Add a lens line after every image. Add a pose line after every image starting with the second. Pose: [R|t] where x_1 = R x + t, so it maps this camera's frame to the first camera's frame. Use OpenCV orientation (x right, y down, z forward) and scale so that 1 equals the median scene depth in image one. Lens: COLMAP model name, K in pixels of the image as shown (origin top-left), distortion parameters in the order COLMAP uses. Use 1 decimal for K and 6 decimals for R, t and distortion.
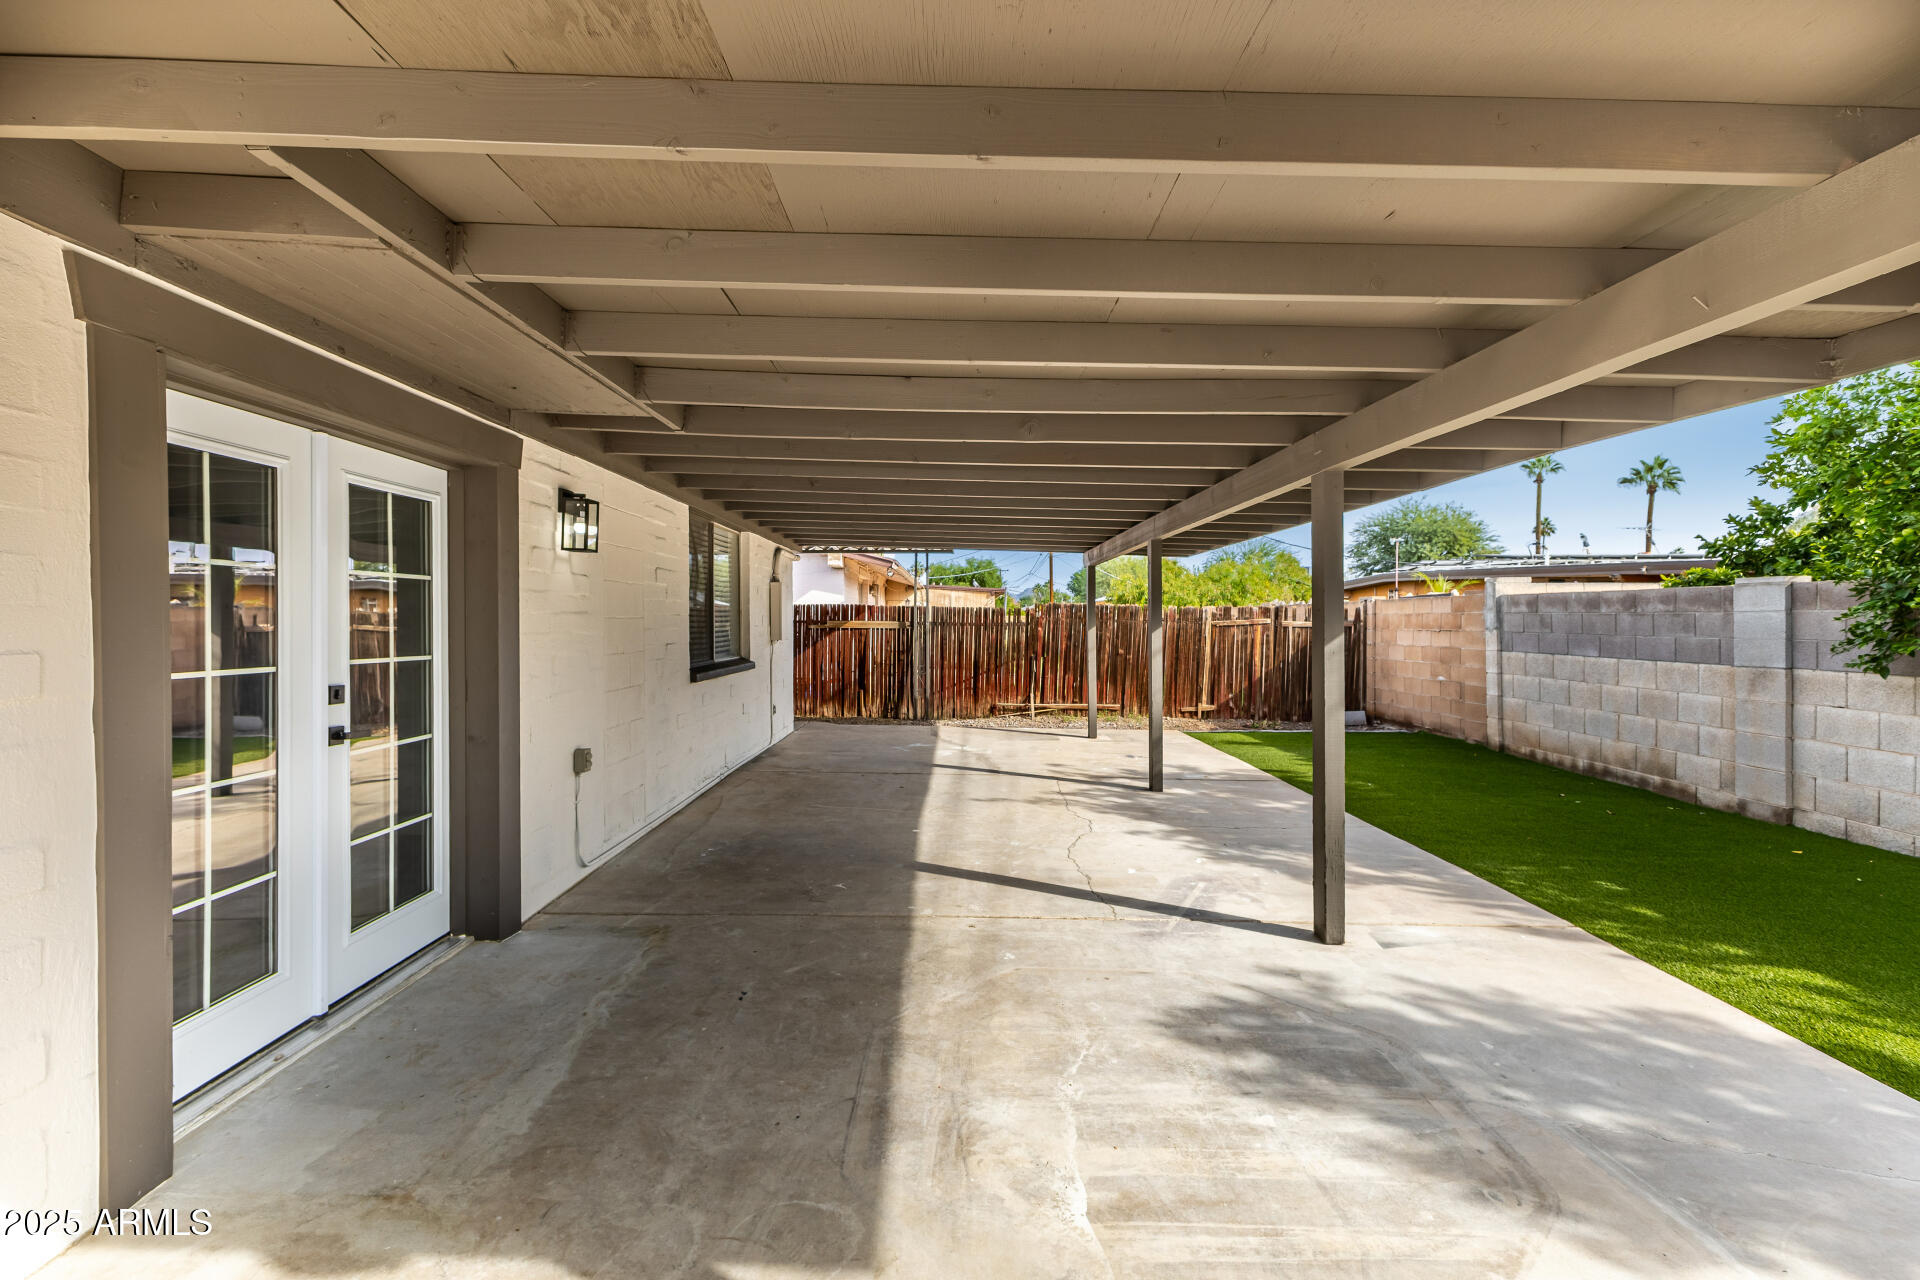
lens RADIAL K [[834.3, 0, 964.4], [0, 834.3, 614.3], [0, 0, 1]] dist [0.015189, -0.000824]
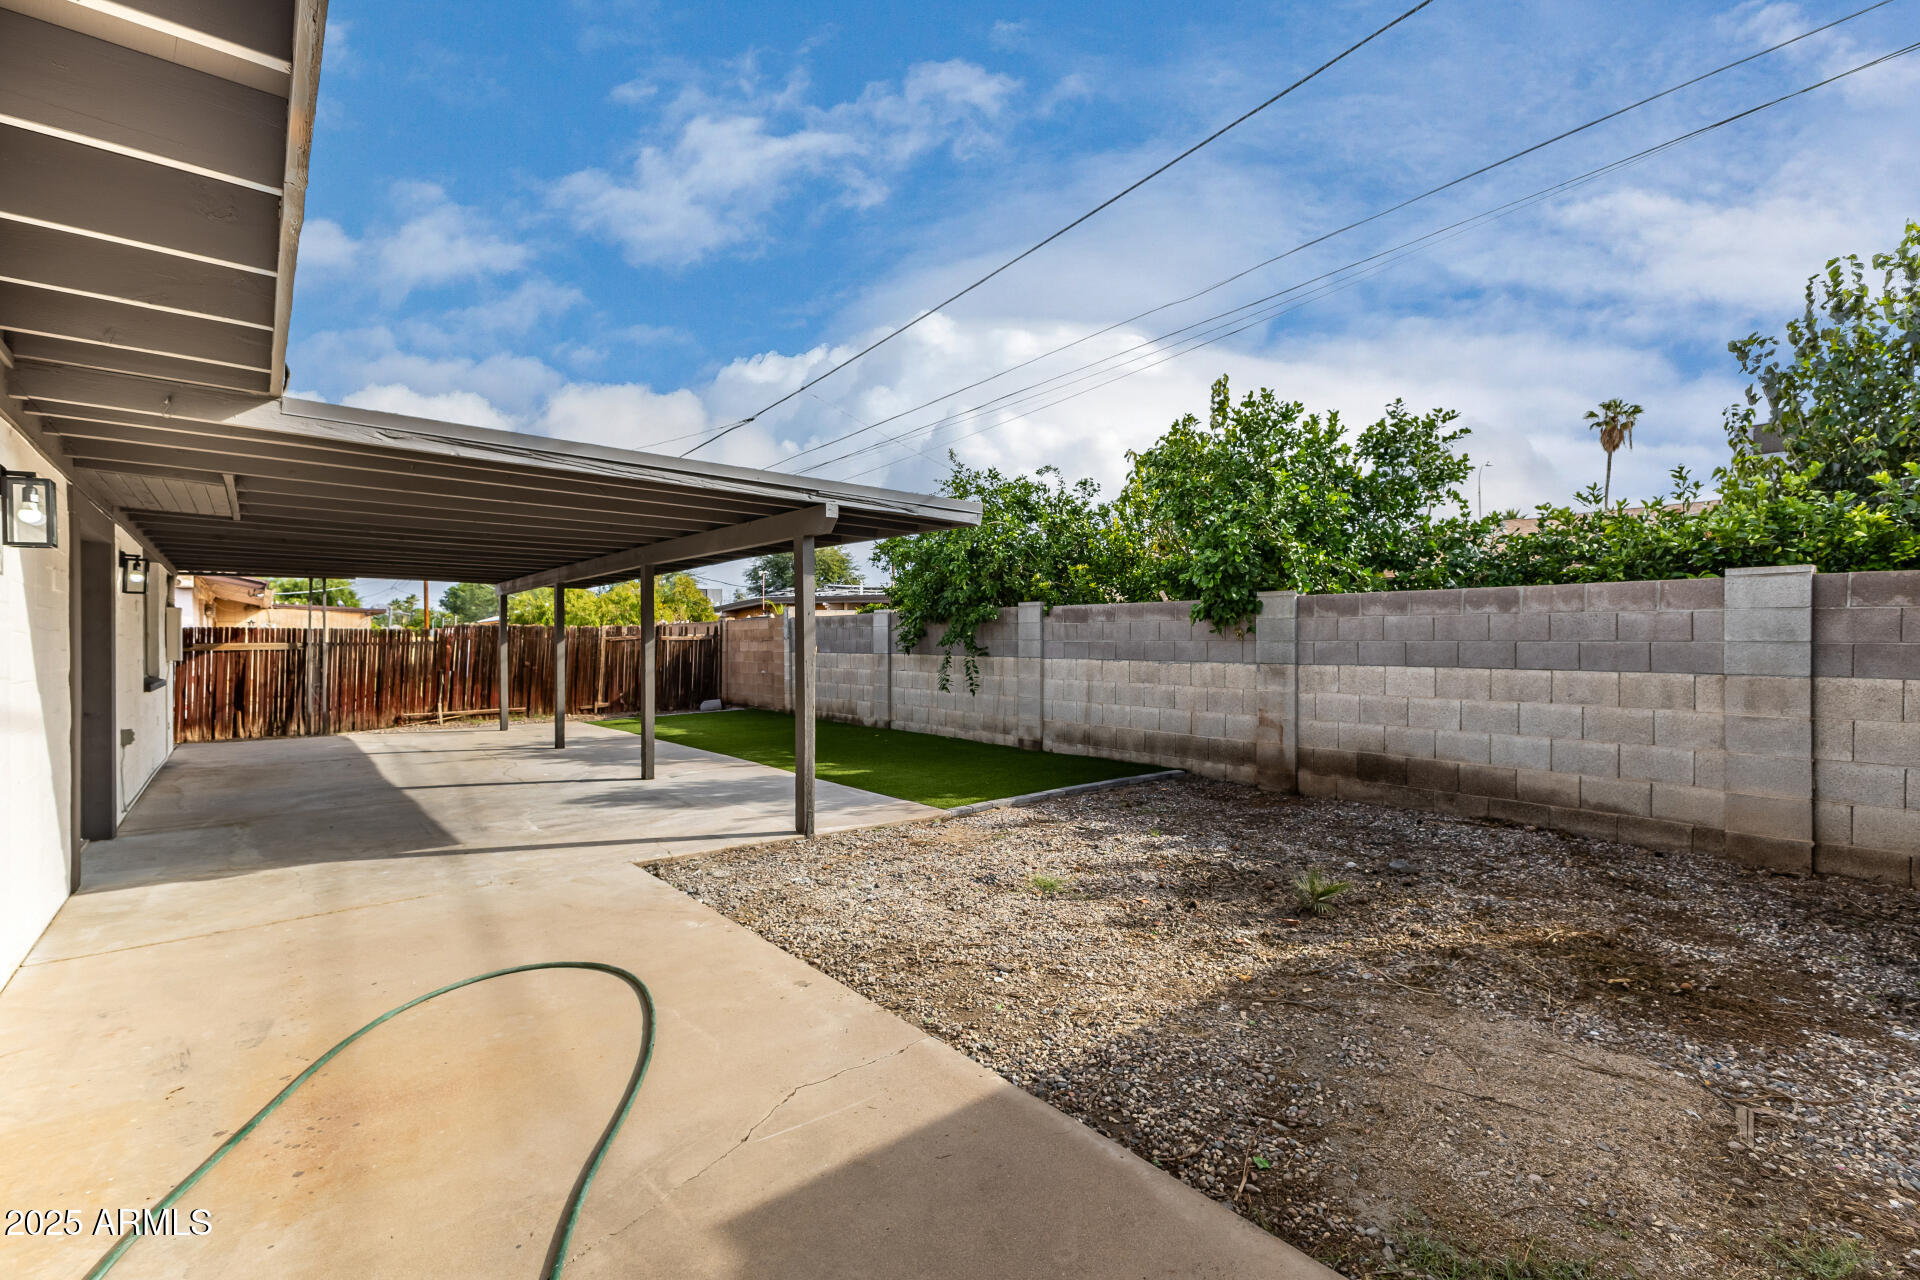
lens RADIAL K [[834.3, 0, 982.5], [0, 834.3, 608.4], [0, 0, 1]] dist [0.015189, -0.000824]
pose [[0.767361, 0.005490, 0.641192, -0.089390], [0.012966, 0.999626, -0.024076, 0.002241], [-0.641084, 0.026789, 0.767003, -0.376592]]
